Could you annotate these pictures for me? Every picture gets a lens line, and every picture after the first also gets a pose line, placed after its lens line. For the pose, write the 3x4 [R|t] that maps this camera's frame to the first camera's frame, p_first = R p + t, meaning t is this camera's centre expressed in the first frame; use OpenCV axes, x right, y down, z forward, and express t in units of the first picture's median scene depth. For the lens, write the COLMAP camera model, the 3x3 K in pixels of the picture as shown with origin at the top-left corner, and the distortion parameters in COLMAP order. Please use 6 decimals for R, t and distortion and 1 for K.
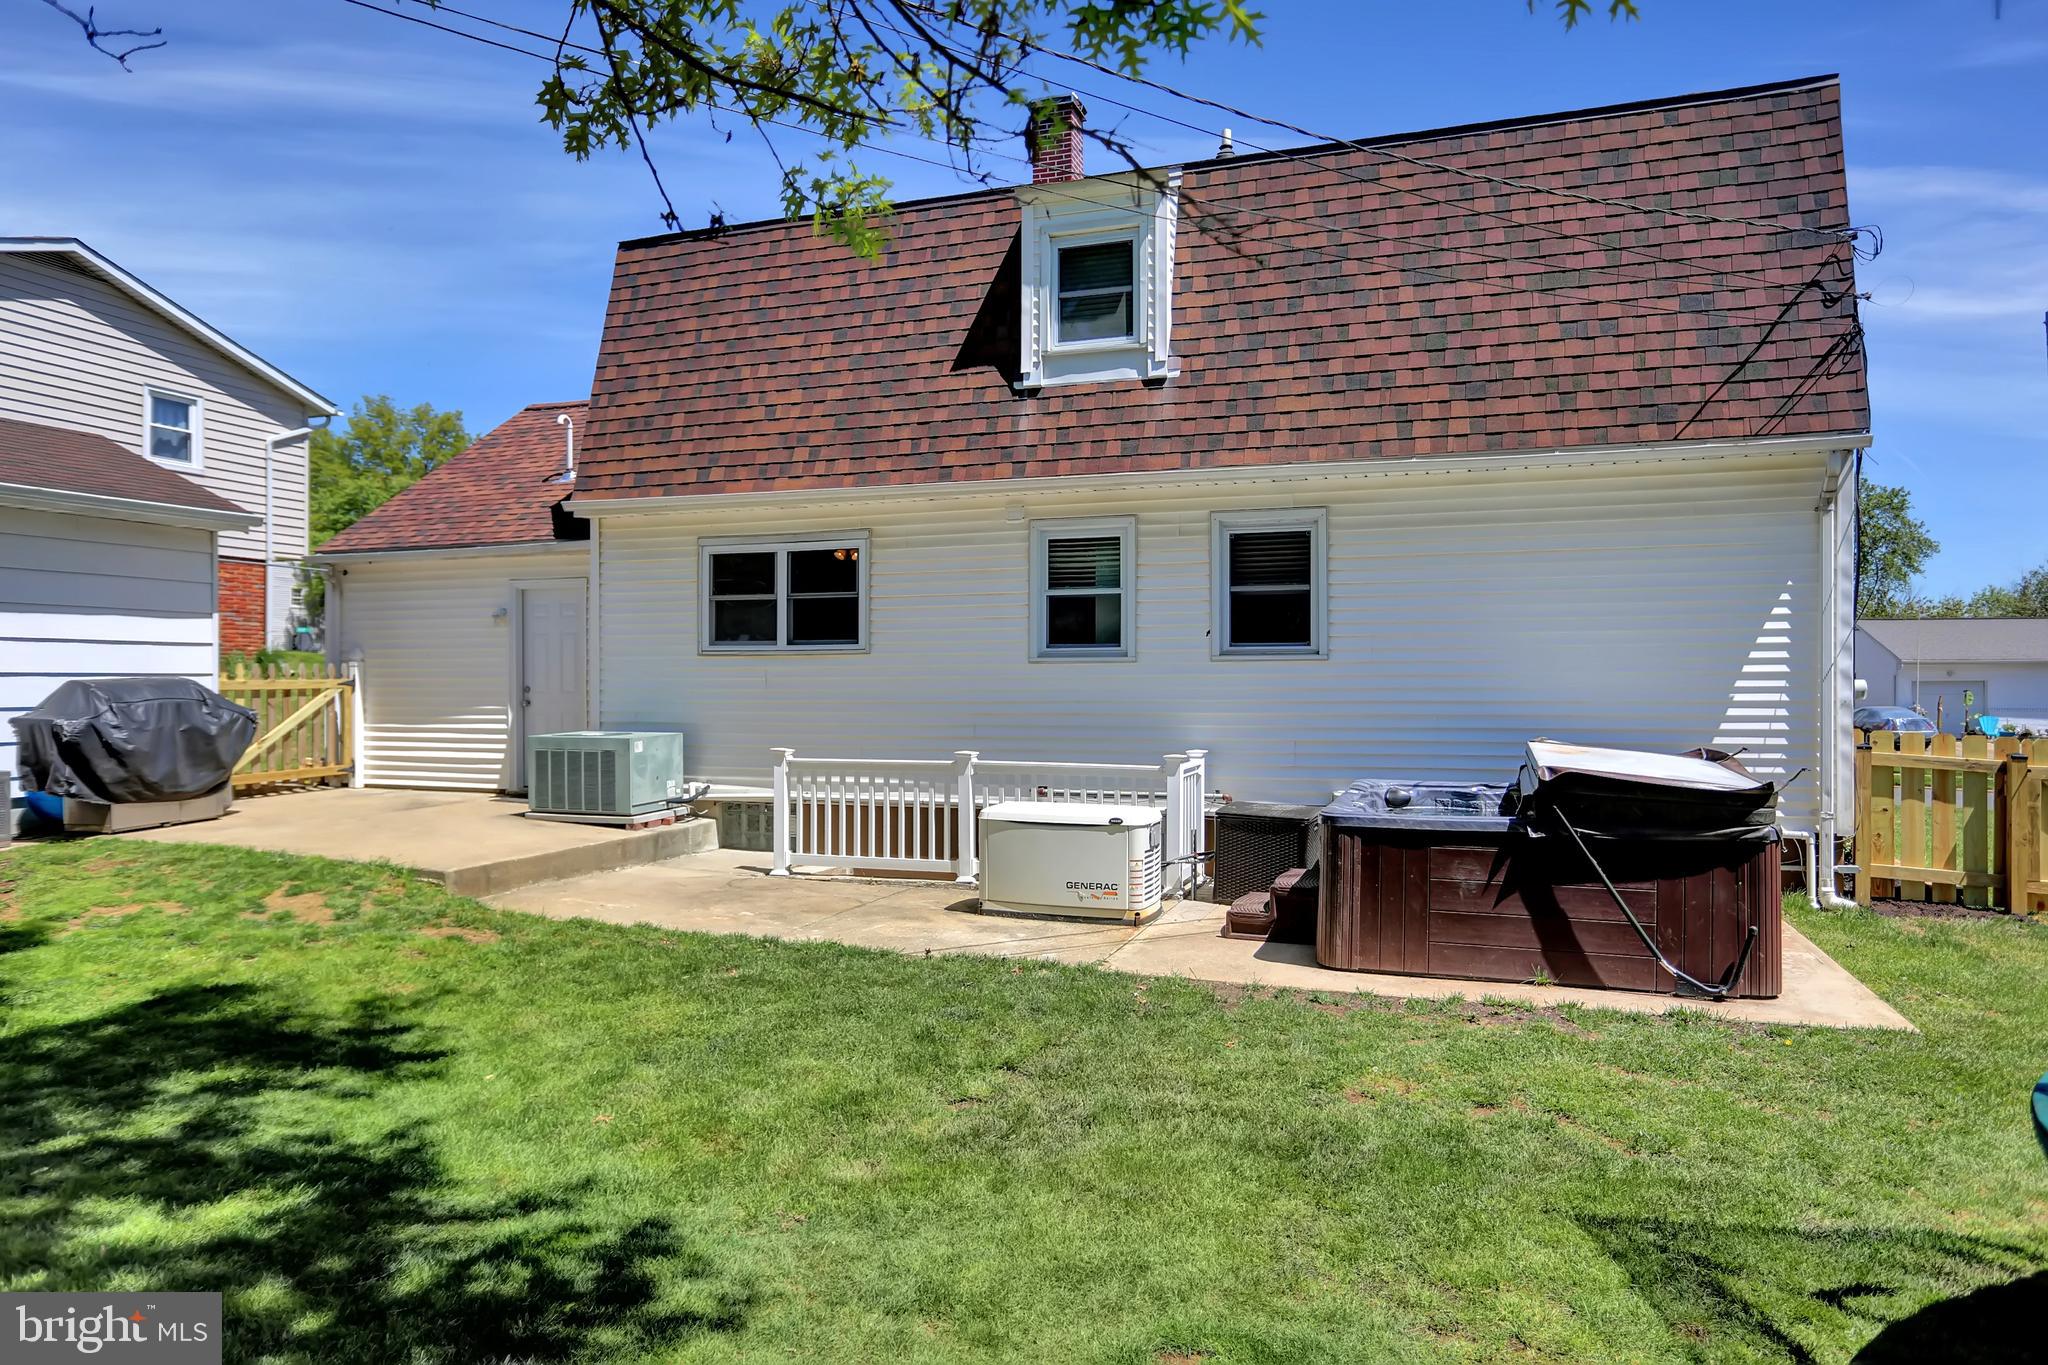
lens RADIAL K [[1343.4, 0, 1024.0], [0, 1343.4, 682.5], [0, 0, 1]] dist [-0.067319, 0.069455]
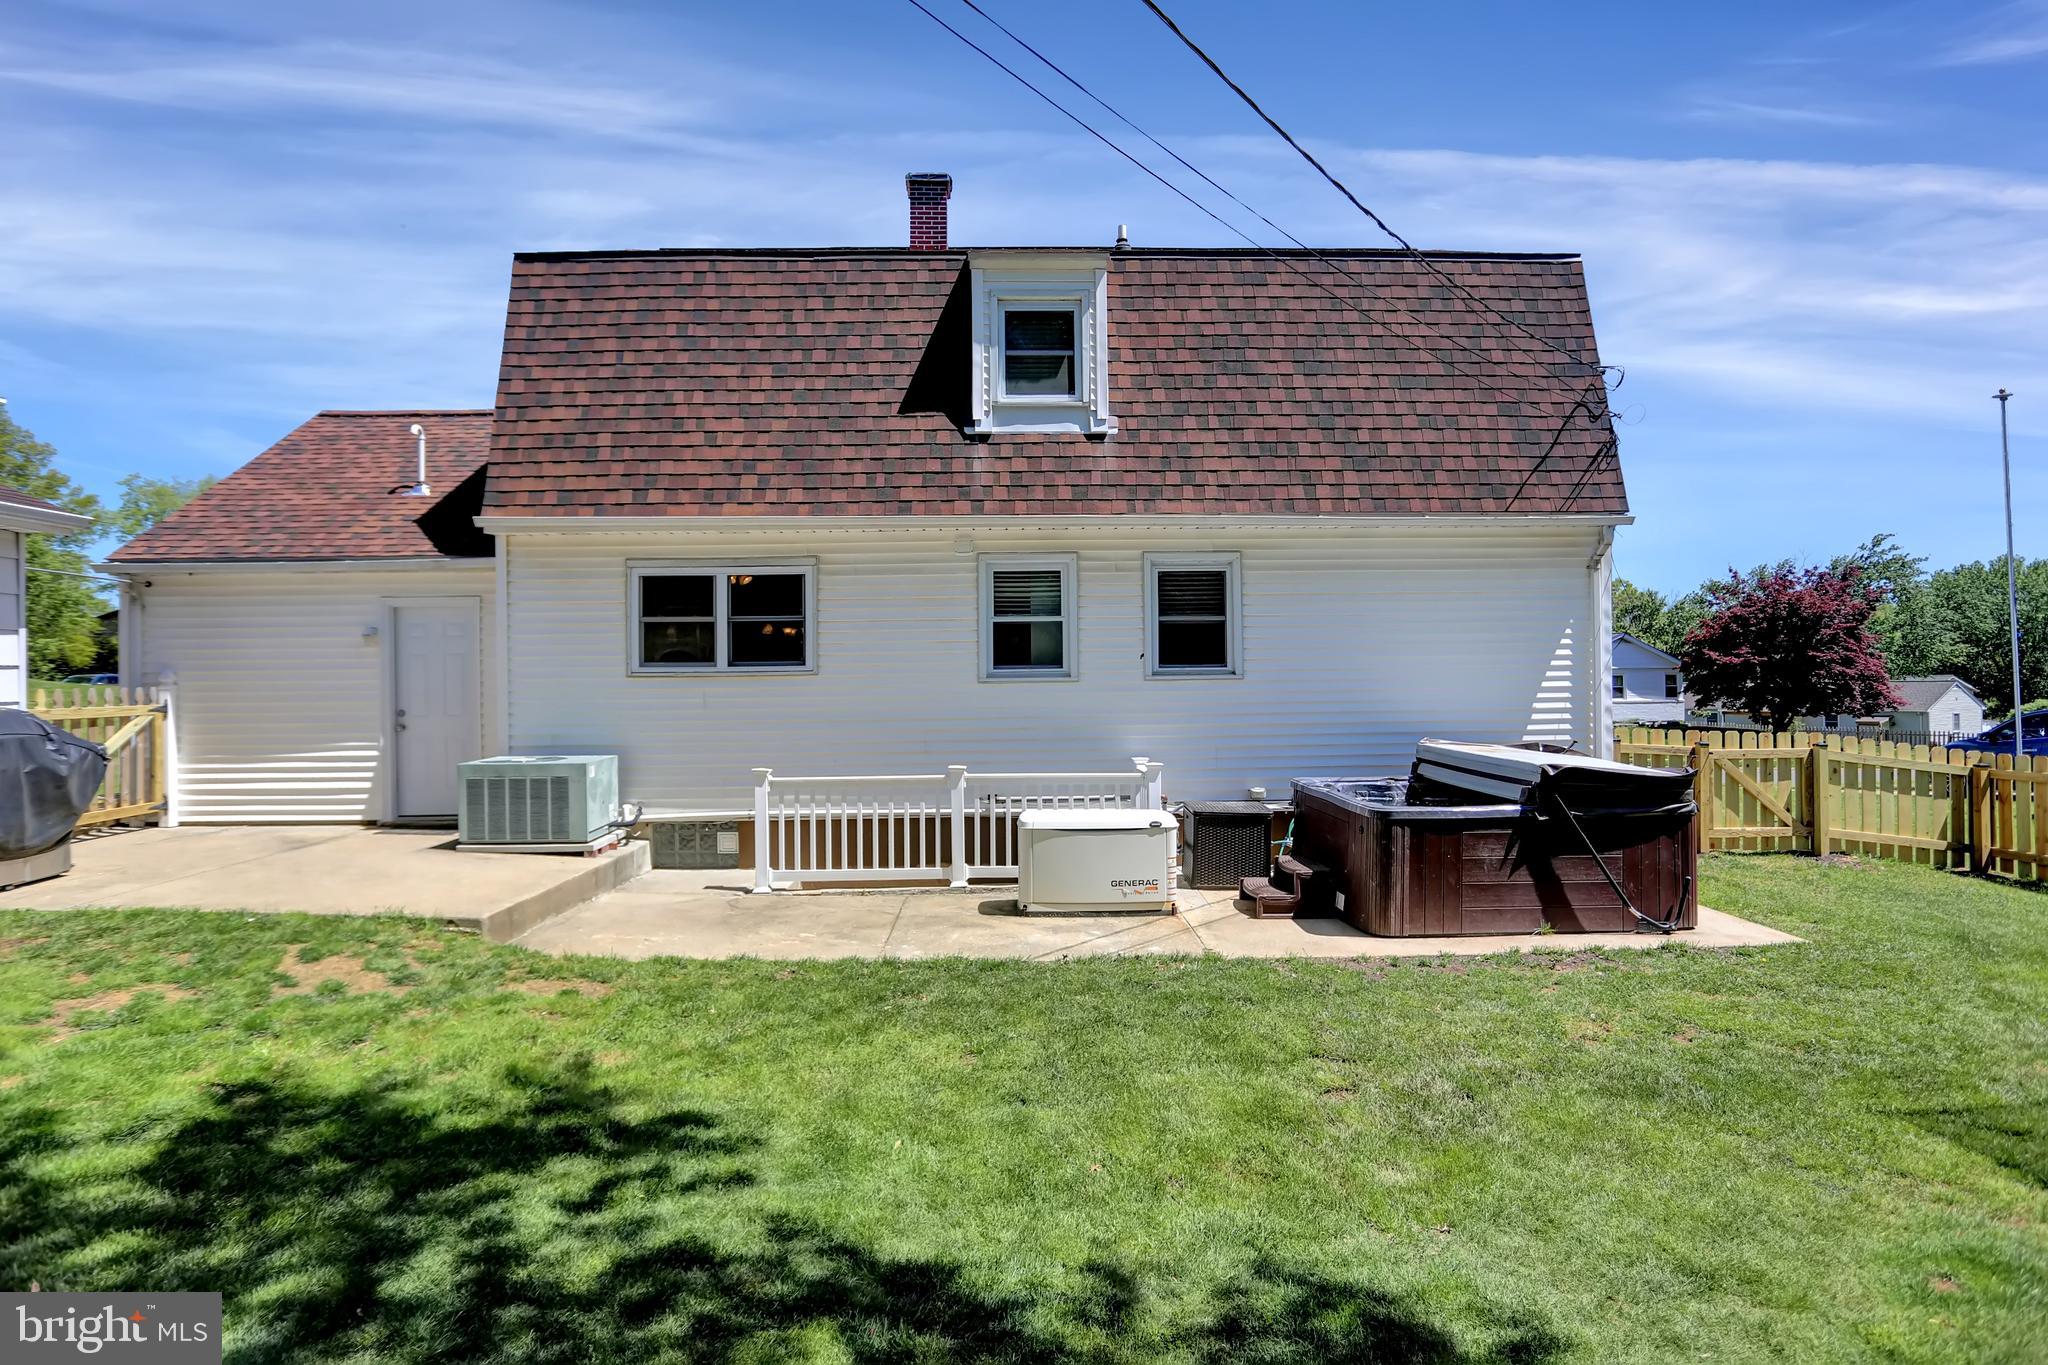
lens RADIAL K [[1140.2, 0, 1024.0], [0, 1140.2, 682.5], [0, 0, 1]] dist [-0.082623, 0.058627]
pose [[0.926162, -0.007705, 0.377048, -0.327383], [0.009970, 0.999942, -0.004056, -0.011171], [-0.376995, 0.007516, 0.926185, 0.125565]]
